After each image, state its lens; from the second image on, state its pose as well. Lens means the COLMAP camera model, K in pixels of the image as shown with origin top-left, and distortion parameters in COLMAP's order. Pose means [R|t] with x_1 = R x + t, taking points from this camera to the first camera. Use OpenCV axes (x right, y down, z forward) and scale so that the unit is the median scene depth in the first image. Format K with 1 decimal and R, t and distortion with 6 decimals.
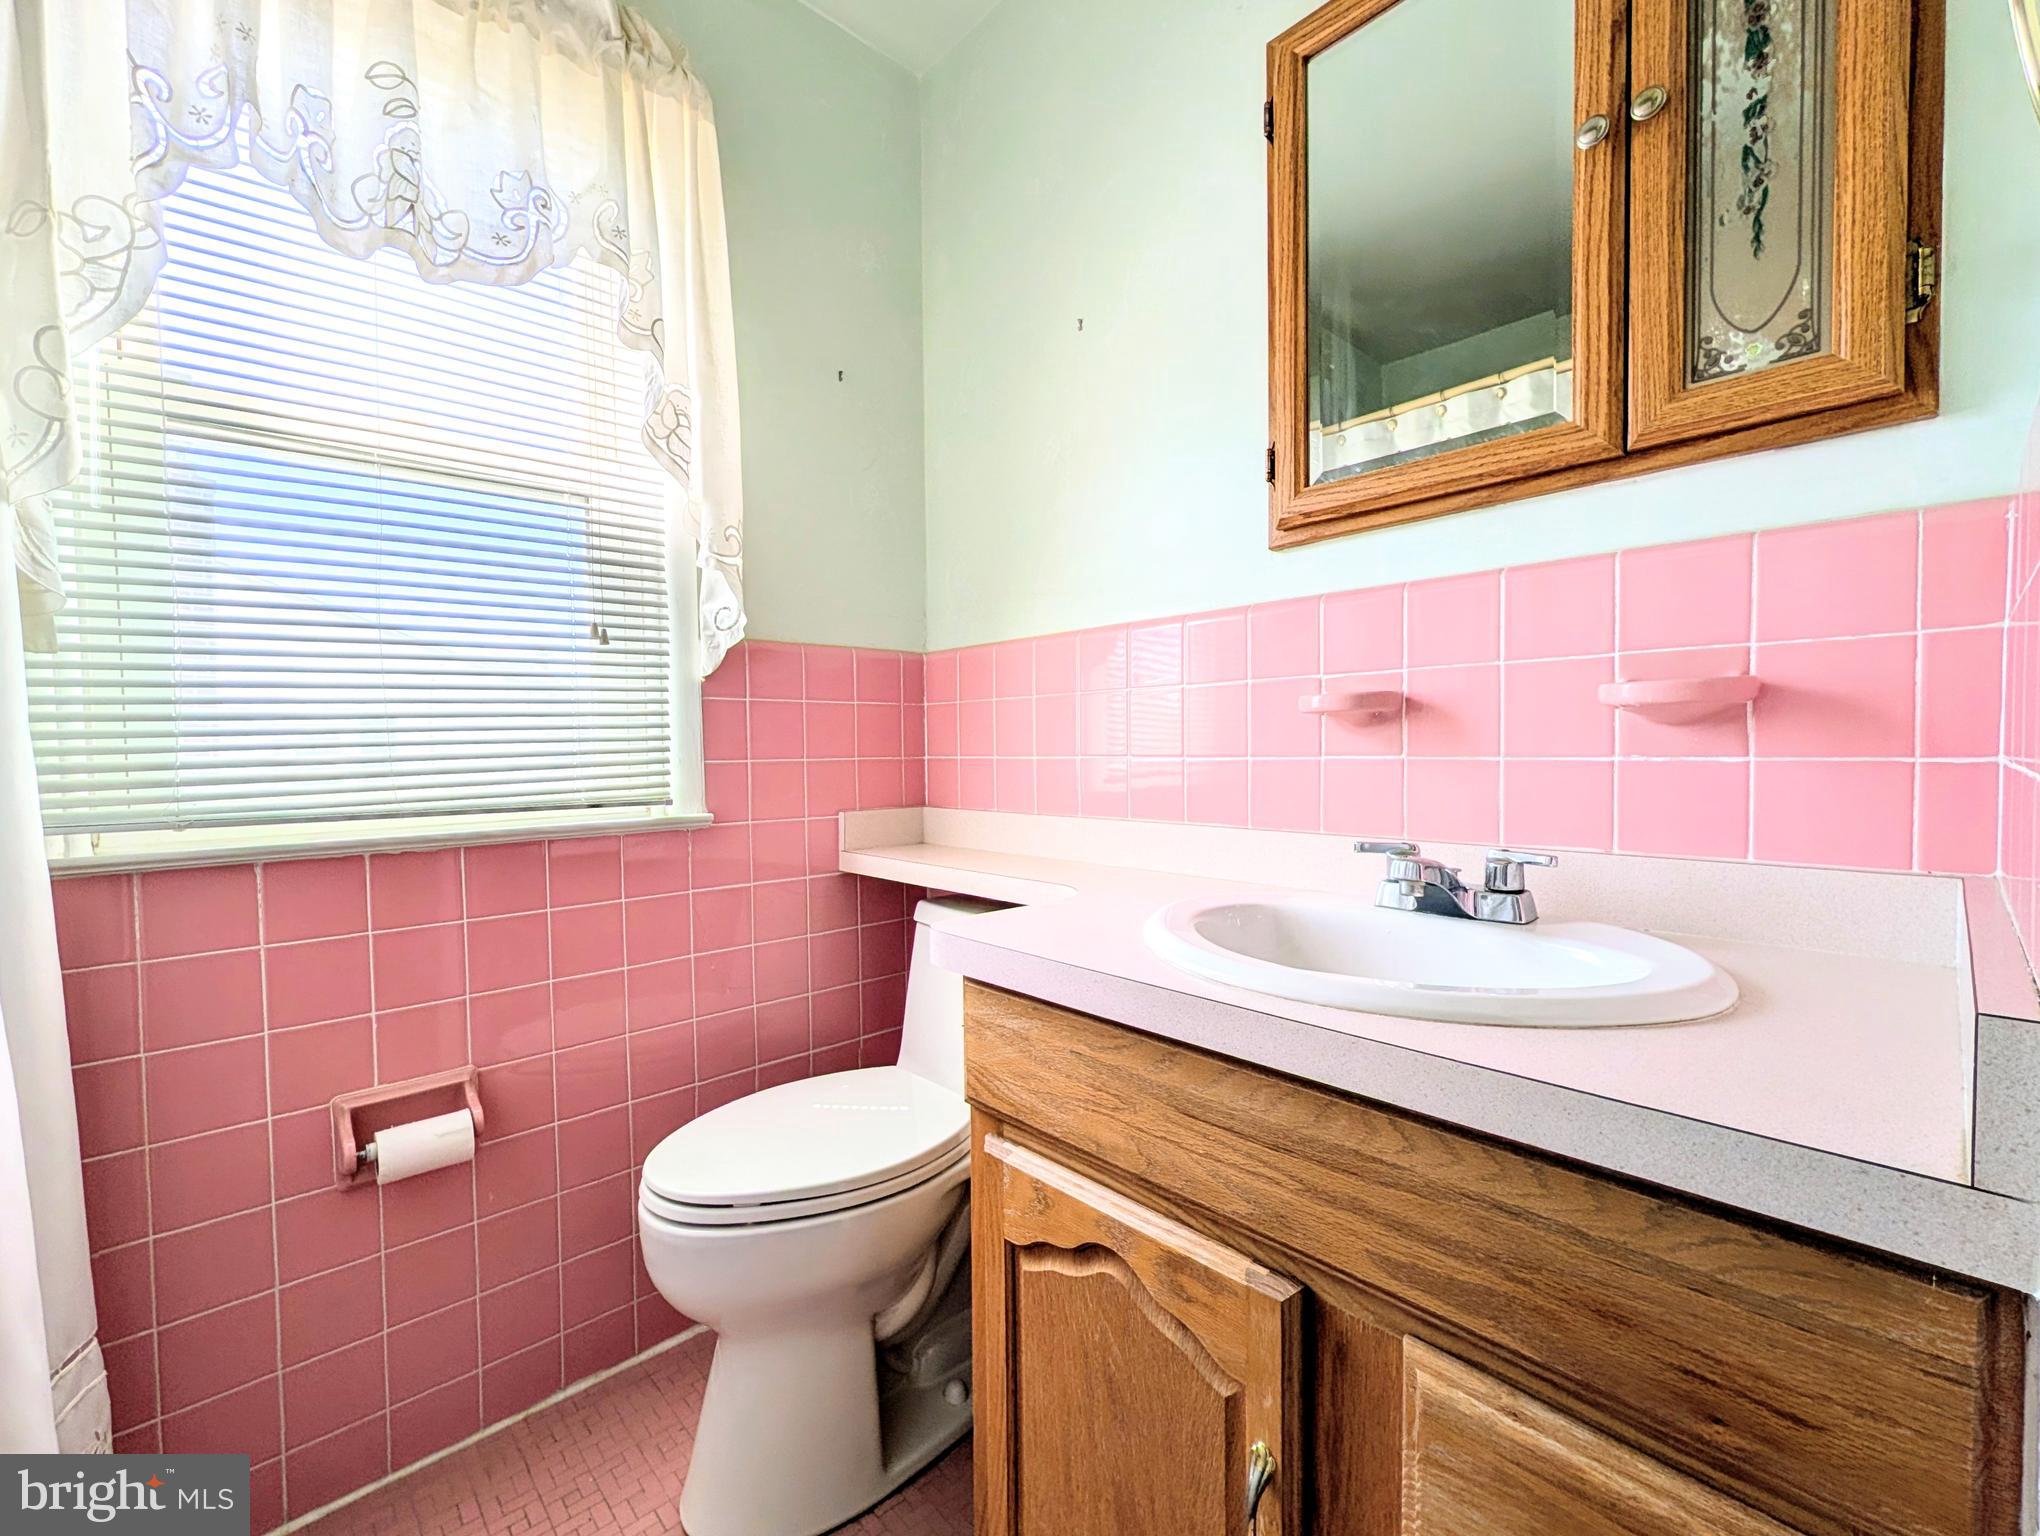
lens RADIAL K [[843.4, 0, 1020.0], [0, 843.4, 768.0], [0, 0, 1]] dist [0.000898, -0.000665]
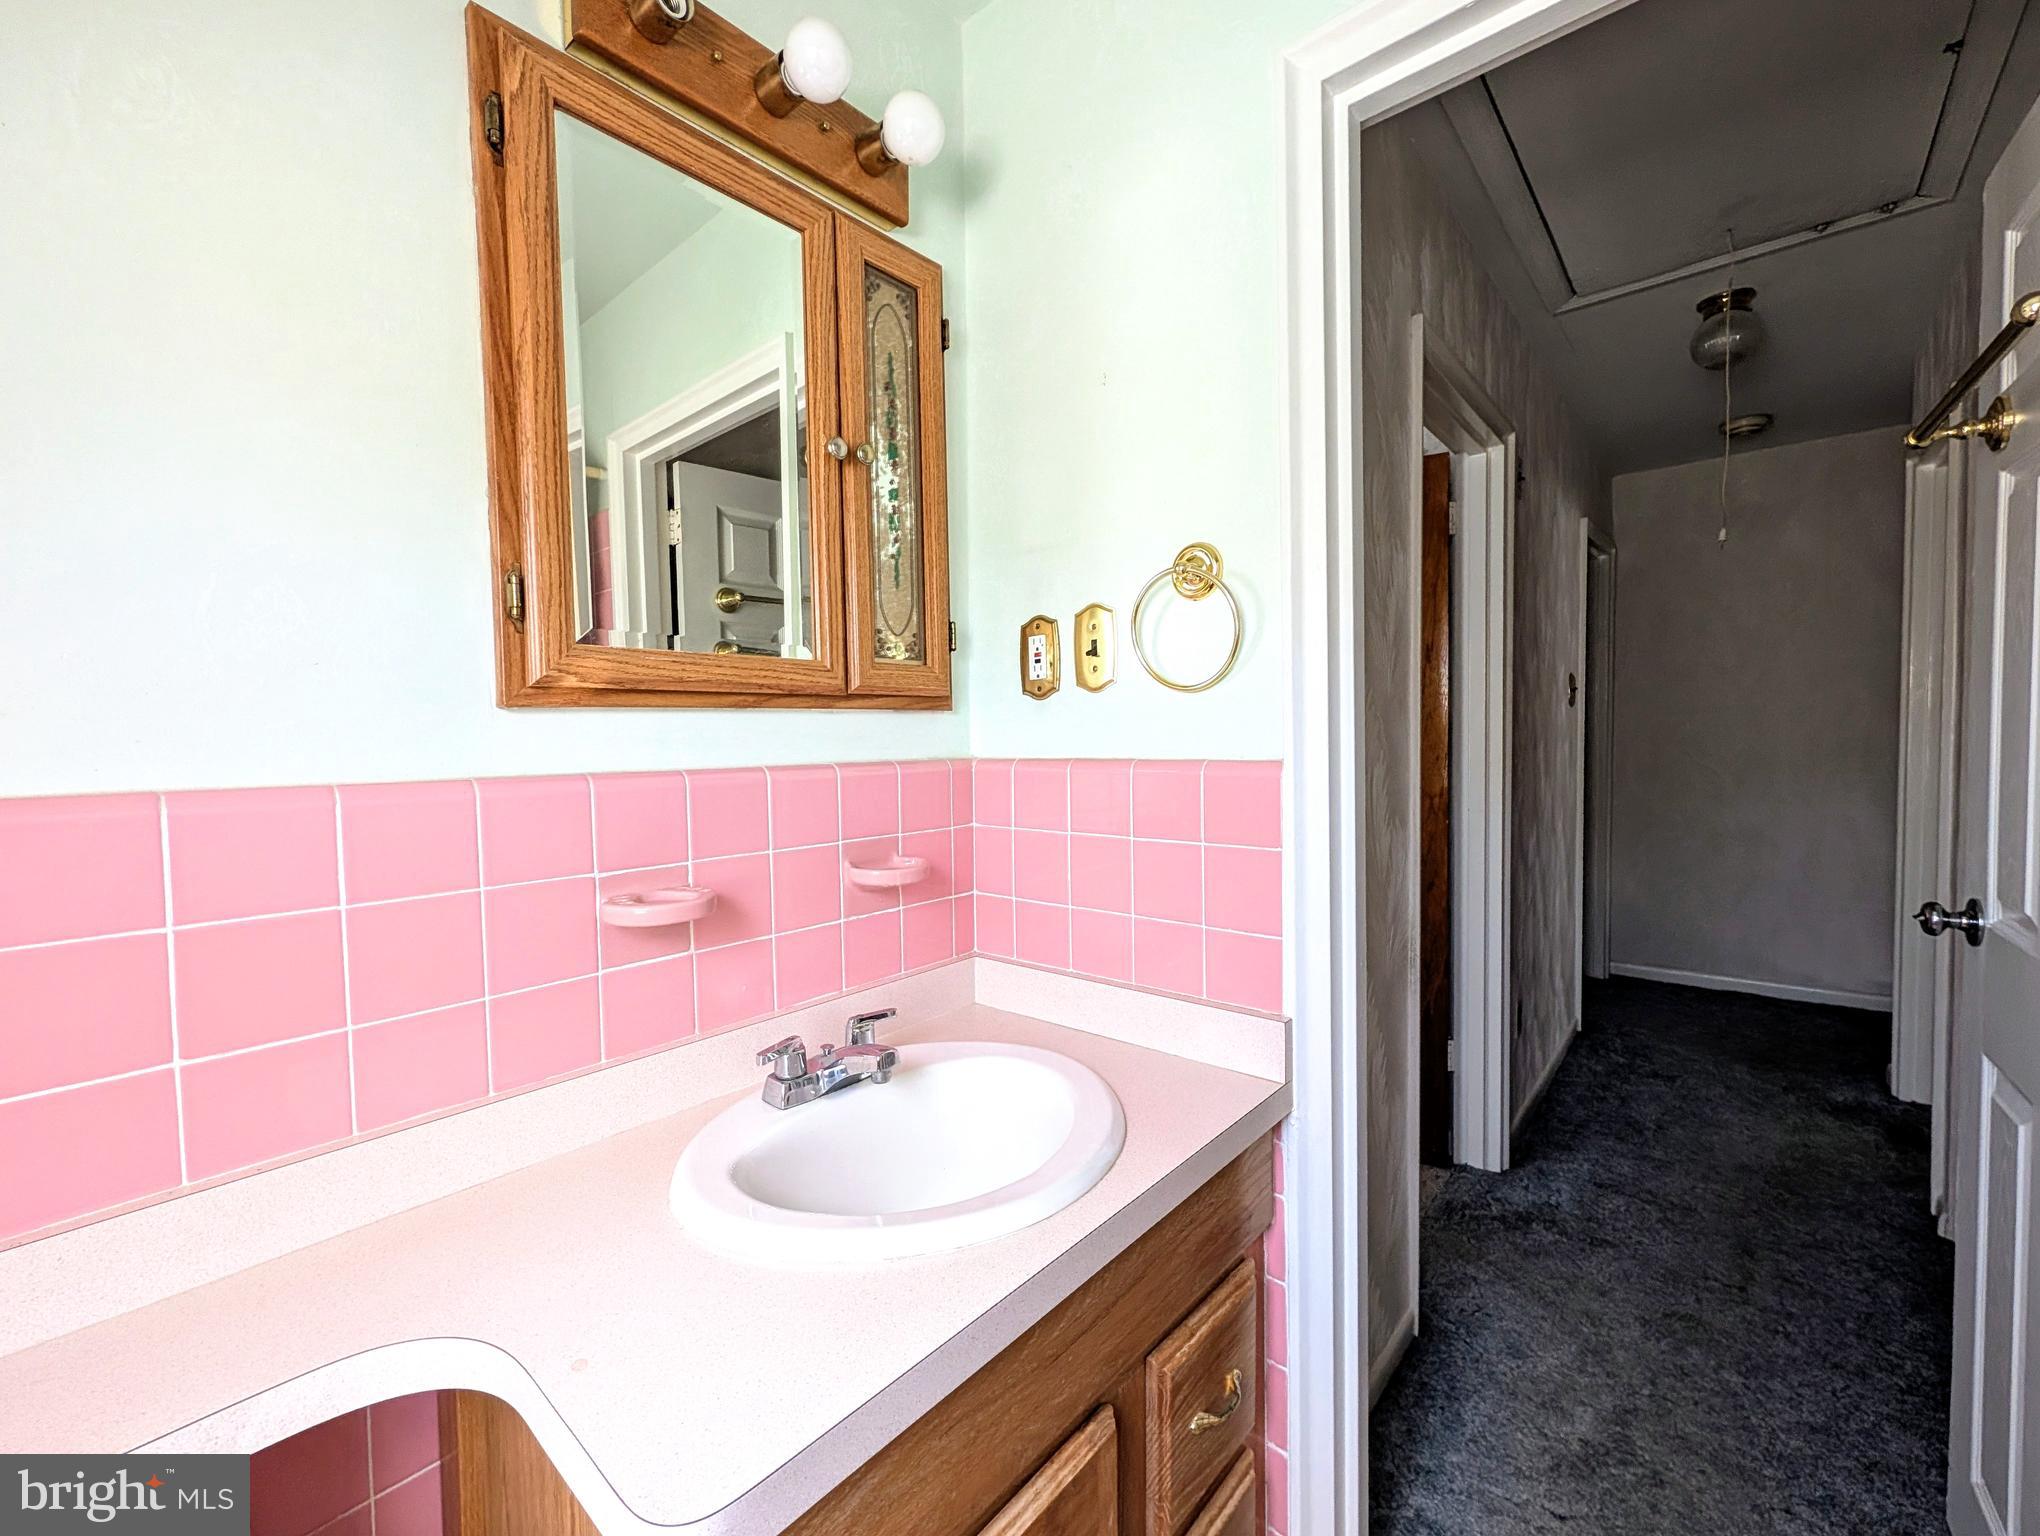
lens RADIAL K [[843.4, 0, 1020.0], [0, 843.4, 768.0], [0, 0, 1]] dist [0.000898, -0.000665]
pose [[-0.108800, -0.023497, 0.993786, -0.666158], [0.048997, 0.998379, 0.028970, -0.290424], [-0.992855, 0.051845, -0.107472, 0.901476]]
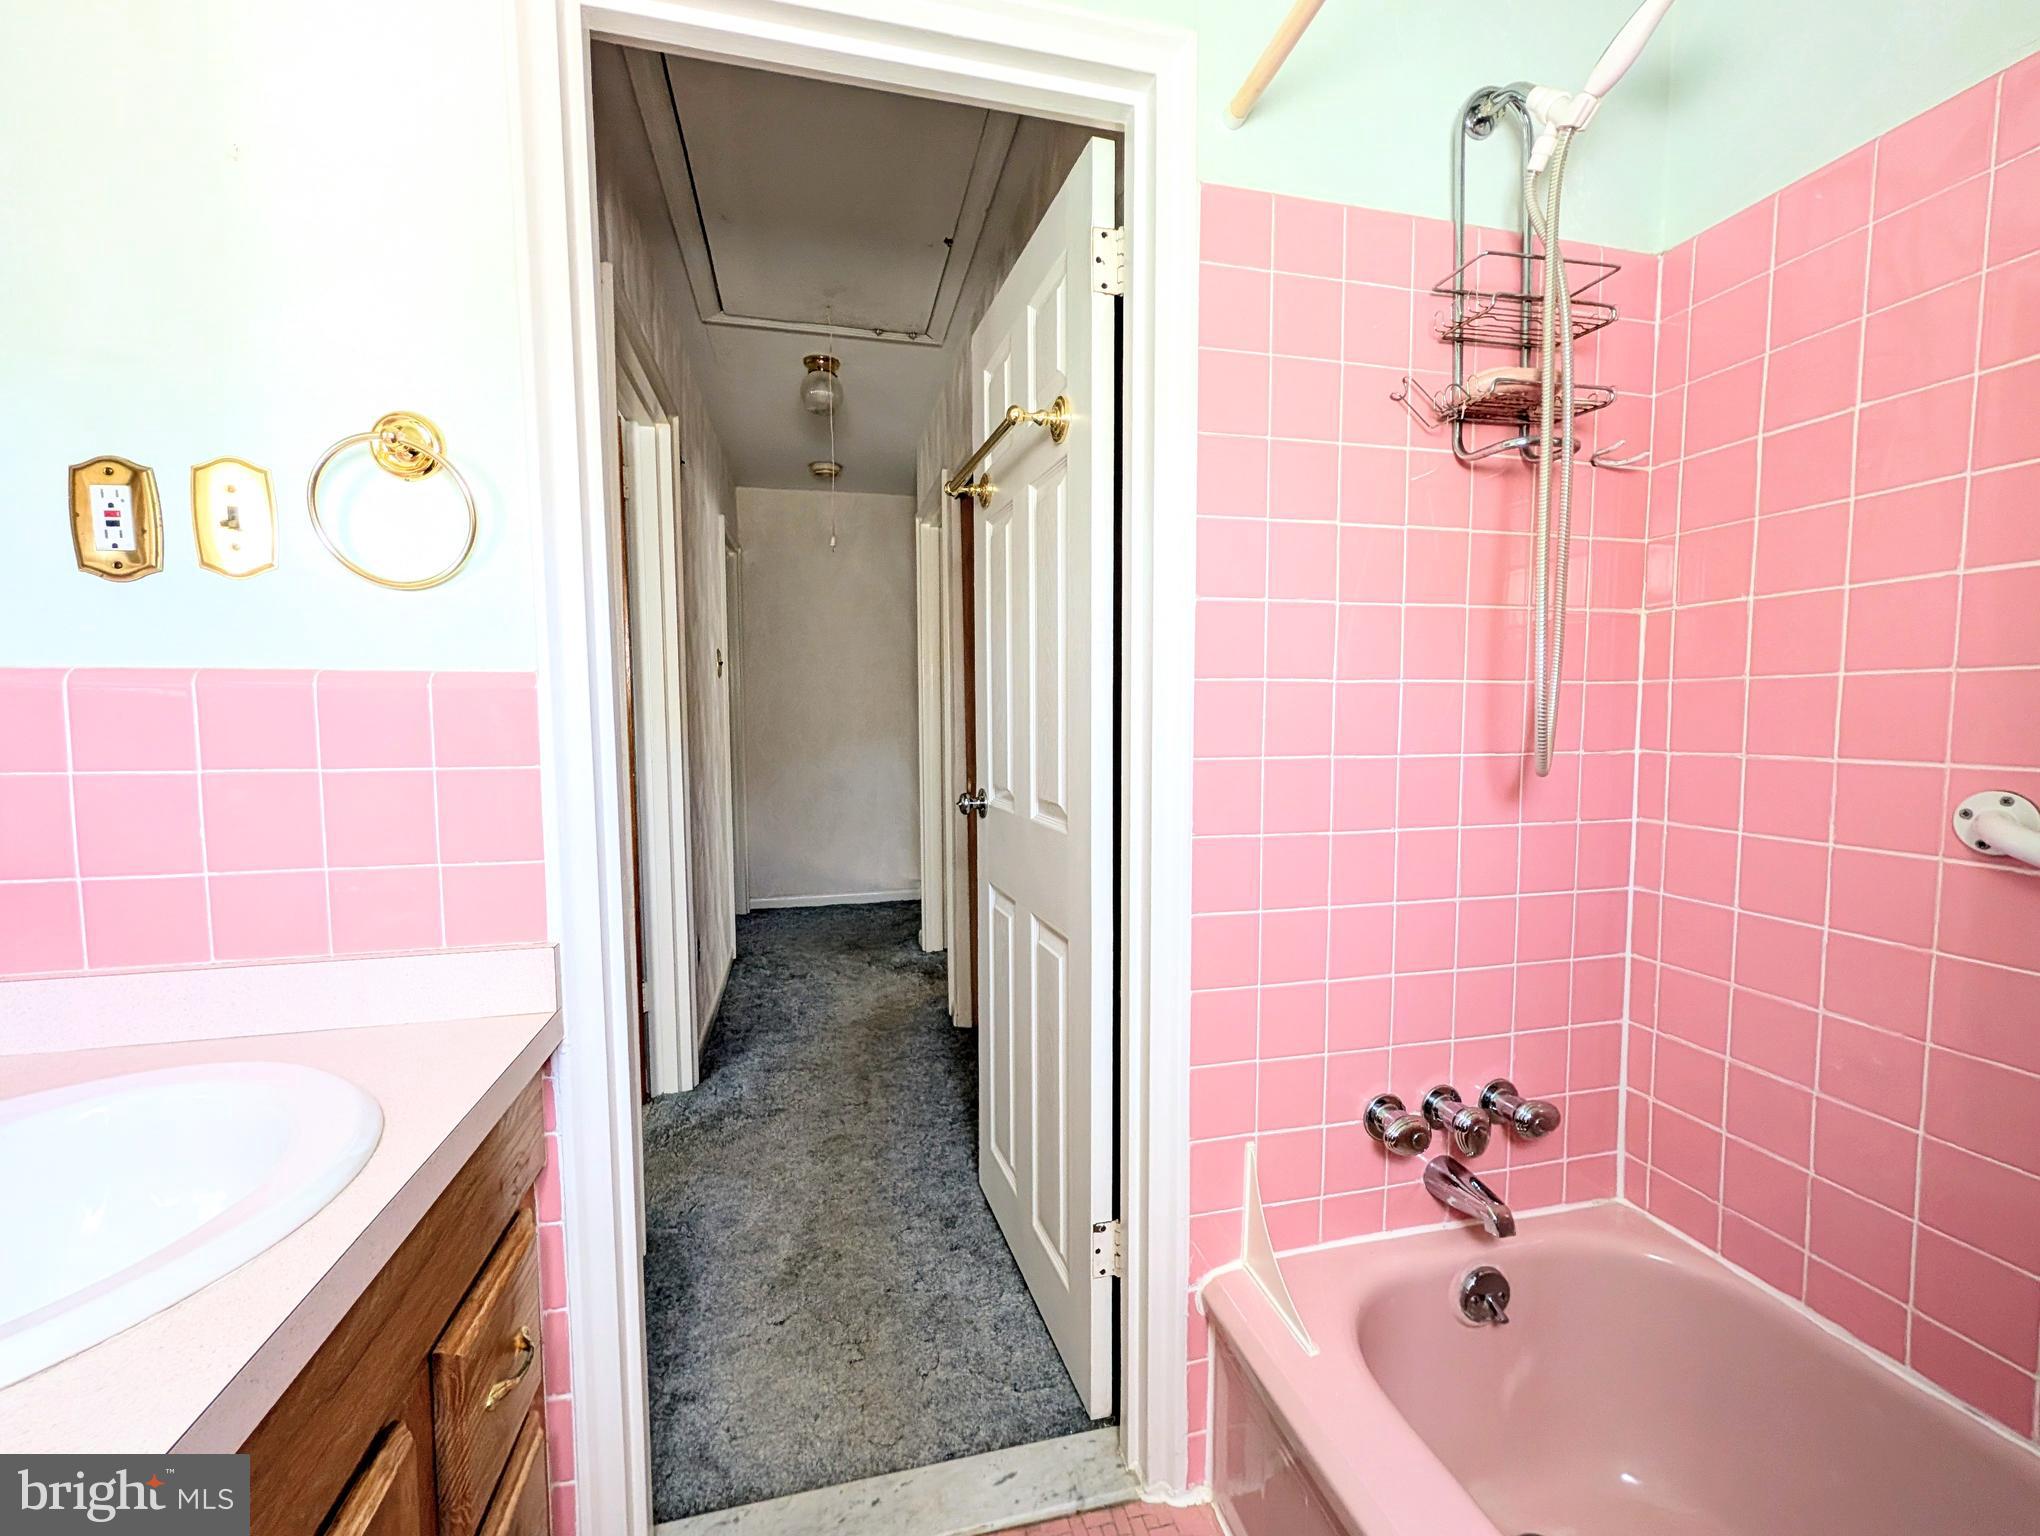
lens RADIAL K [[841.4, 0, 1020.0], [0, 841.4, 768.0], [0, 0, 1]] dist [0.002280, 0.000670]
pose [[-0.873491, -0.014875, 0.486614, -0.623593], [0.030803, 0.995842, 0.085734, -0.194459], [-0.485865, 0.089877, -0.869400, 1.080643]]
